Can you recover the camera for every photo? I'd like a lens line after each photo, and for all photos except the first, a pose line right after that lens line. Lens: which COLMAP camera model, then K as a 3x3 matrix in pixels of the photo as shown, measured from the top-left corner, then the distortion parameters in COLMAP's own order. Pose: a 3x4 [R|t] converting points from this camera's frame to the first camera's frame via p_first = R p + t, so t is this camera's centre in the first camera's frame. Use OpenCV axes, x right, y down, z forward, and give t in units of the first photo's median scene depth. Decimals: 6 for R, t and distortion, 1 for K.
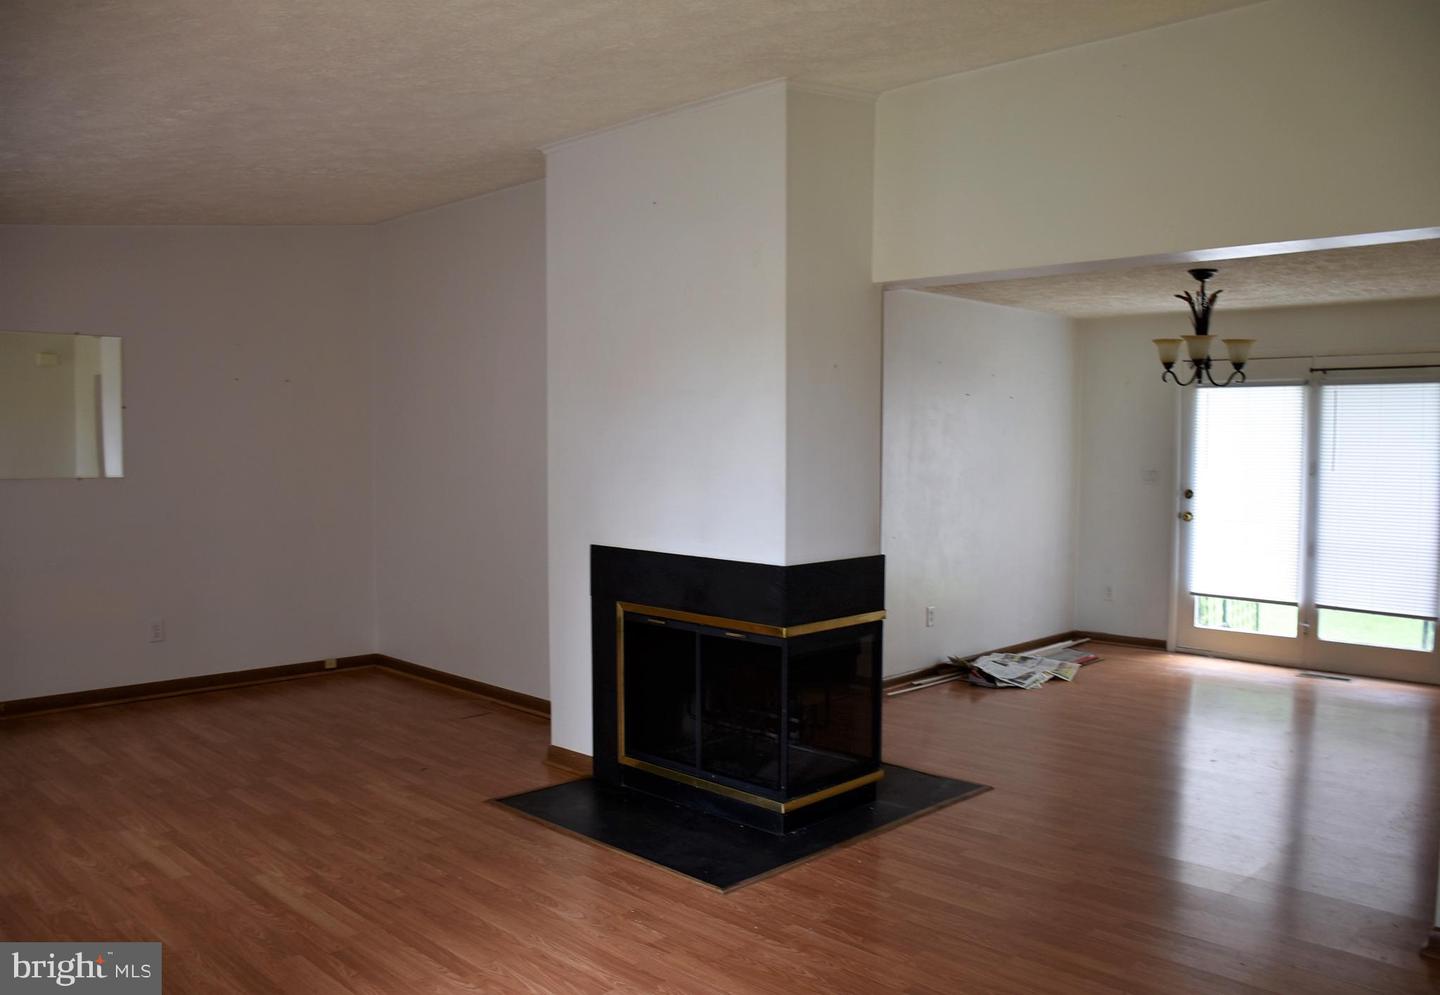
lens RADIAL K [[1204.4, 0, 724.4], [0, 1204.4, 519.5], [0, 0, 1]] dist [-0.100564, 0.019188]
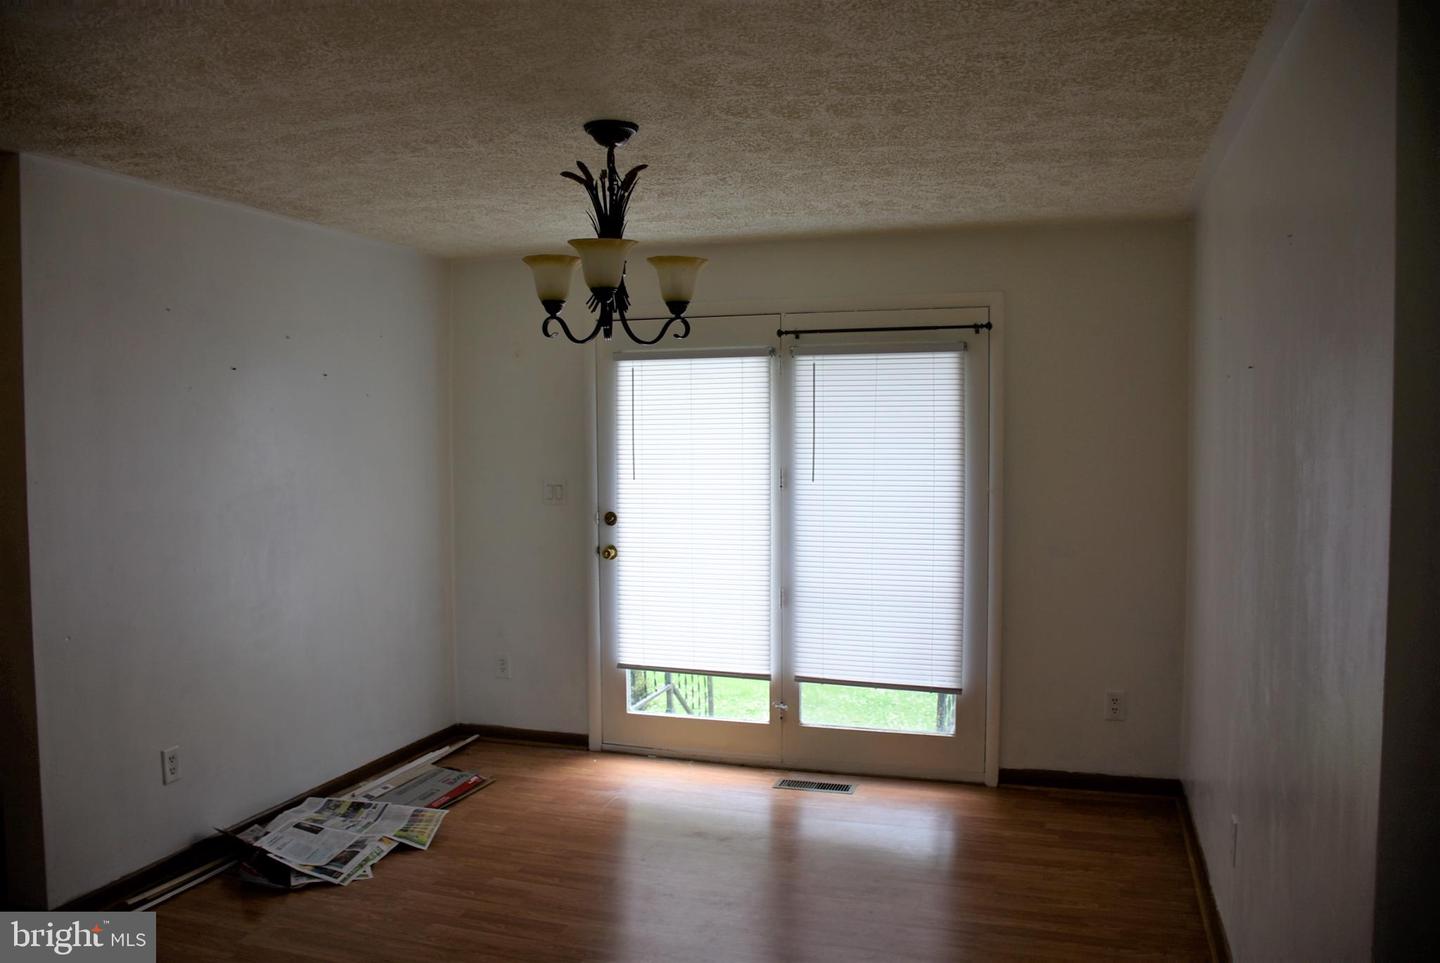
lens RADIAL K [[1136.7, 0, 720.0], [0, 1136.7, 481.5], [0, 0, 1]] dist [-0.094135, -0.000810]
pose [[0.900188, -0.026800, 0.434675, 0.183758], [0.034995, 0.999328, -0.010859, -0.036090], [-0.434092, 0.024987, 0.900522, 0.429560]]
